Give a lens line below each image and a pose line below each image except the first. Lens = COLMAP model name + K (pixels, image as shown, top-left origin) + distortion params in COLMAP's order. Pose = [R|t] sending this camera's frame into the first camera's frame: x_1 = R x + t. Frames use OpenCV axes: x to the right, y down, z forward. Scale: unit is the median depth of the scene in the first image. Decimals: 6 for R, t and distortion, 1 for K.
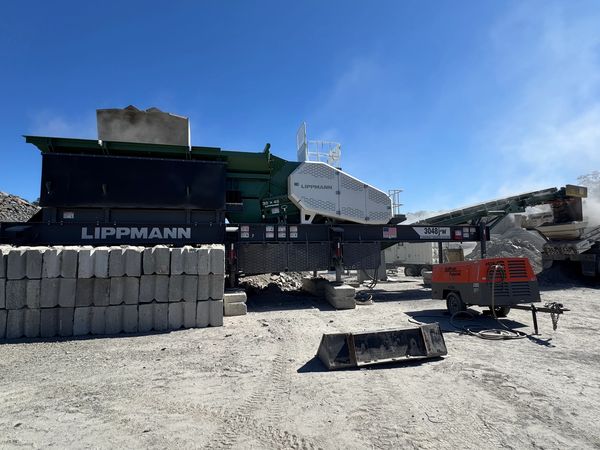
lens RADIAL K [[266.2, 0, 300.0], [0, 266.2, 225.0], [0, 0, 1]] dist [-0.000907, 0.000028]
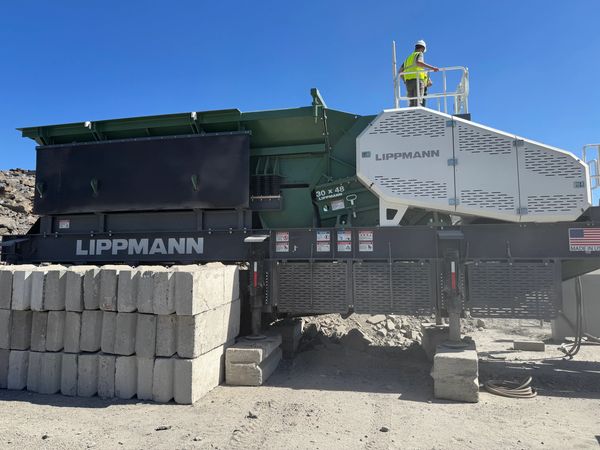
lens RADIAL K [[399.8, 0, 300.0], [0, 399.8, 225.0], [0, 0, 1]] dist [0.009436, -0.000647]
pose [[0.907353, -0.033042, -0.419069, 0.221431], [0.025062, 0.999385, -0.024535, 0.010101], [0.419621, 0.011759, 0.907623, 0.216128]]
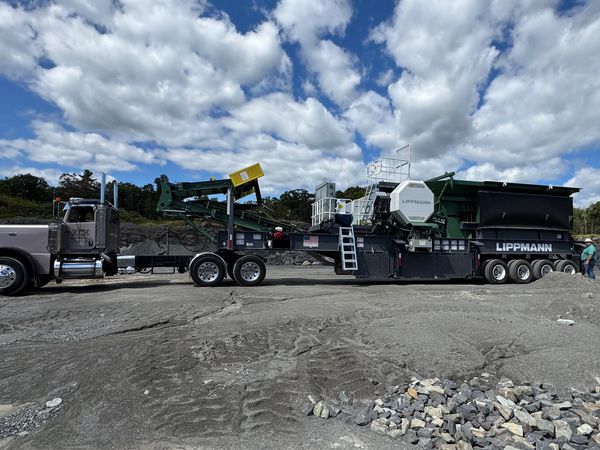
lens RADIAL K [[266.2, 0, 300.0], [0, 266.2, 225.0], [0, 0, 1]] dist [-0.000907, 0.000028]
pose [[0.996770, 0.015087, -0.078877, -1.665683], [-0.018159, 0.999098, -0.038377, -0.013670], [0.078226, 0.039685, 0.996145, -0.511673]]
